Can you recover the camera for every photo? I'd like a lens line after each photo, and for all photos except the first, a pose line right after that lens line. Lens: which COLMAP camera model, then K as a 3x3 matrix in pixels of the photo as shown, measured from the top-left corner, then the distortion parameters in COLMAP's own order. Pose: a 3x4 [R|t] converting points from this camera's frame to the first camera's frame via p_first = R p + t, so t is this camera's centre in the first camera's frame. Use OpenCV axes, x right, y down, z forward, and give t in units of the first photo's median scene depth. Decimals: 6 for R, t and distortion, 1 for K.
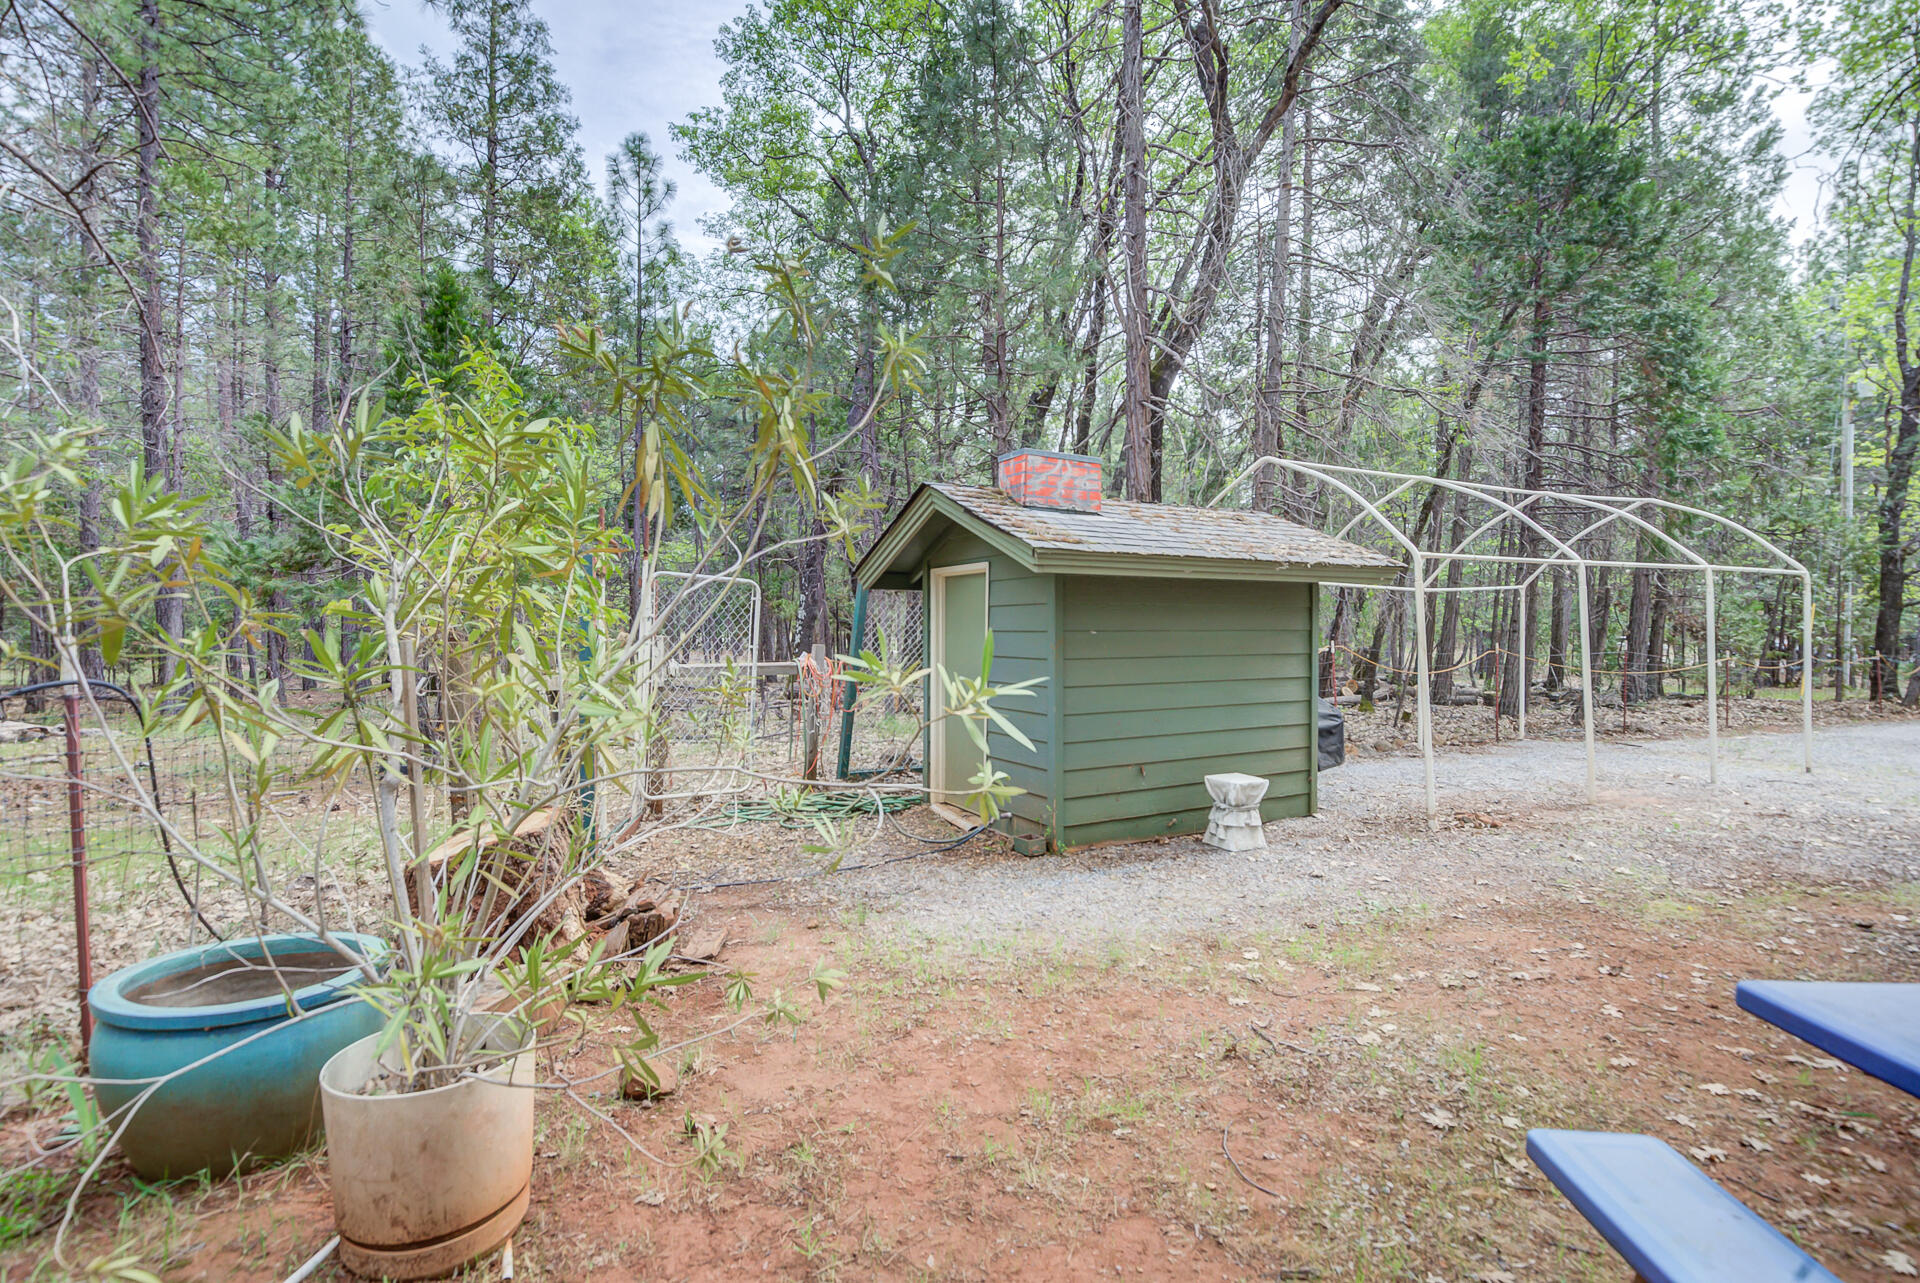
lens RADIAL K [[910.4, 0, 956.8], [0, 910.4, 634.2], [0, 0, 1]] dist [-0.036845, 0.008853]
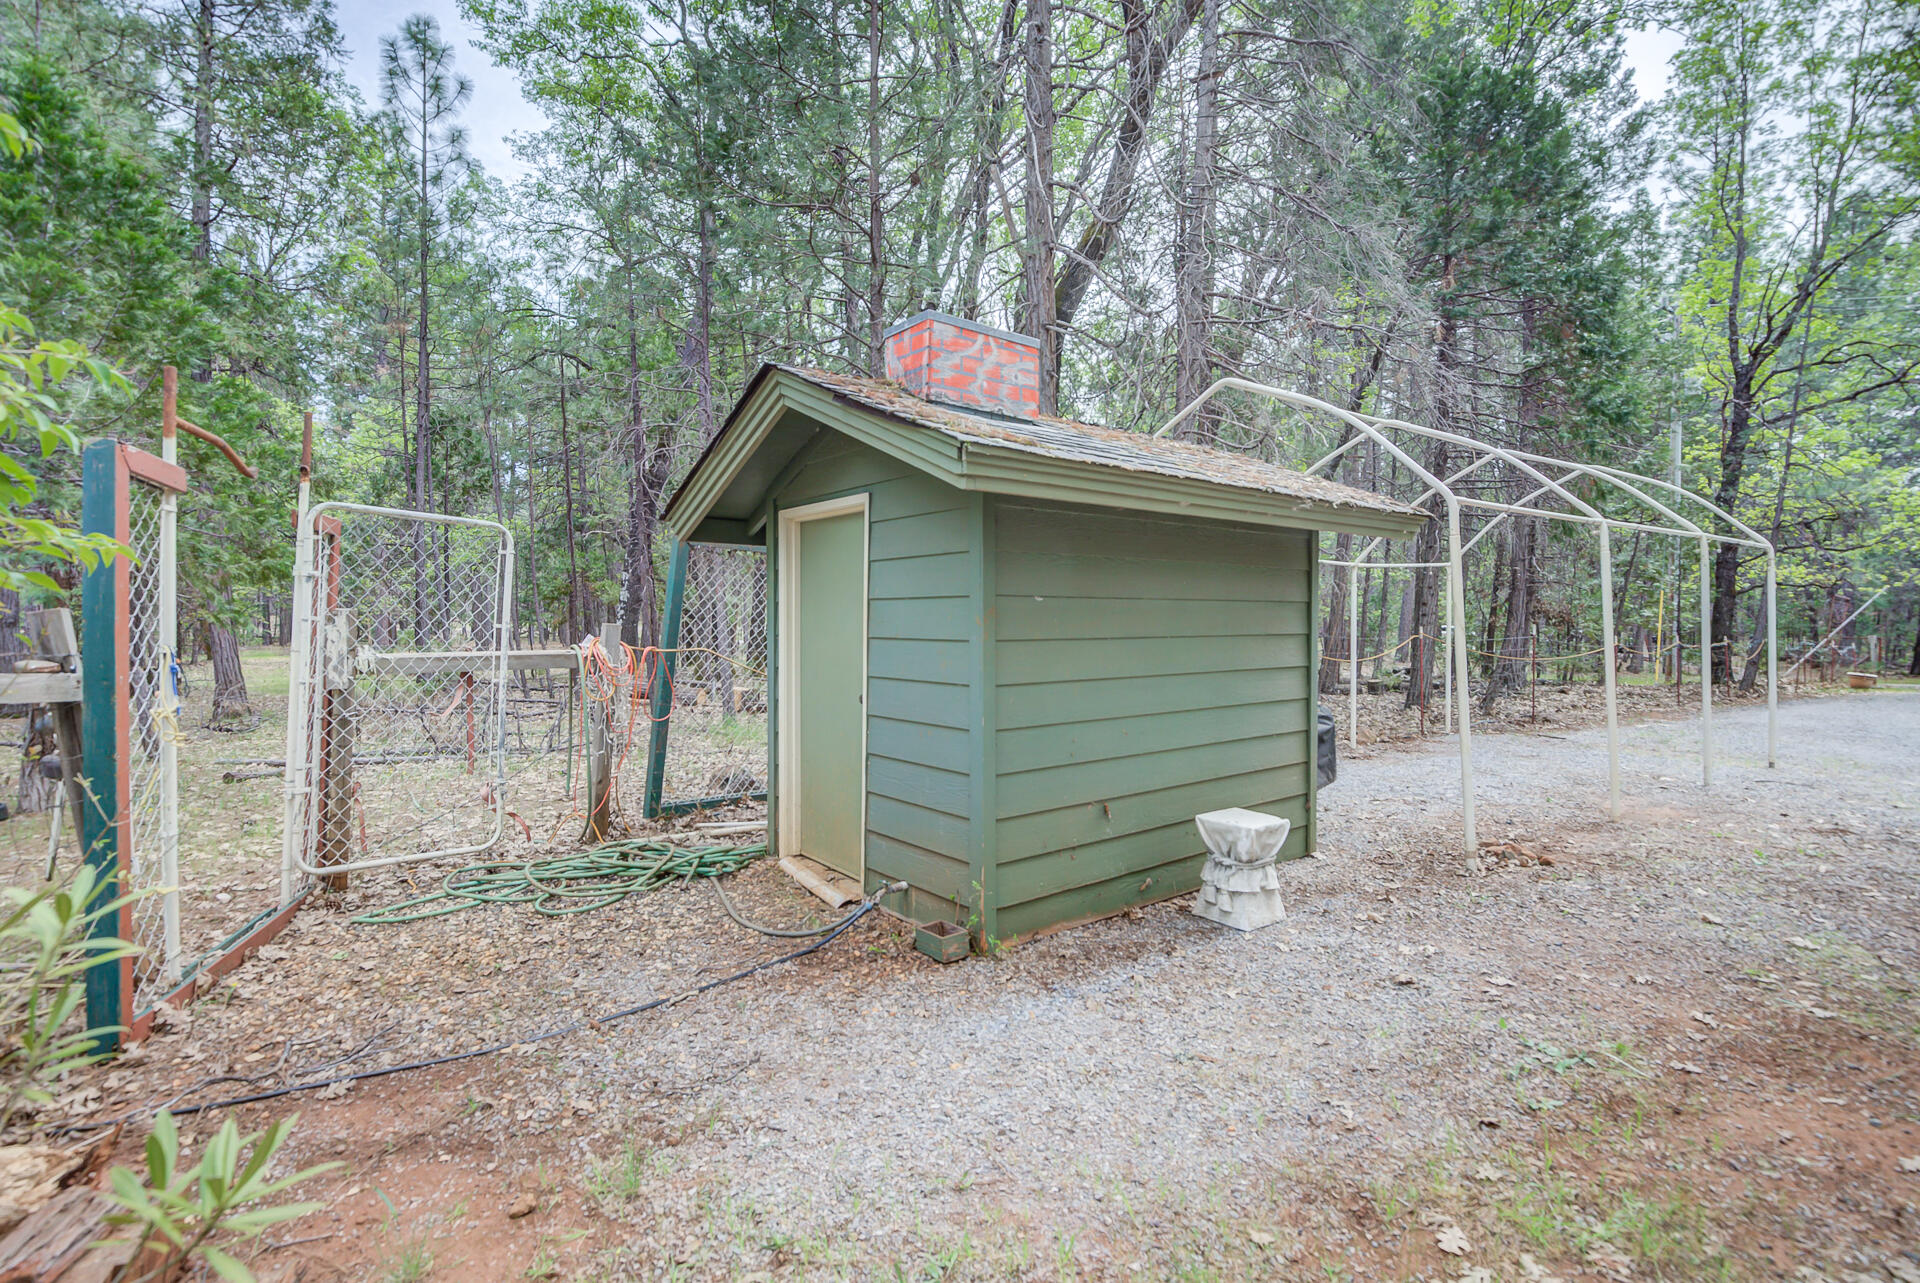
lens RADIAL K [[910.4, 0, 951.3], [0, 910.4, 631.3], [0, 0, 1]] dist [-0.036845, 0.008853]
pose [[0.987562, -0.001477, 0.157222, -0.008482], [0.000381, 0.999975, 0.007000, 0.014172], [-0.157229, -0.006853, 0.987538, 0.327782]]
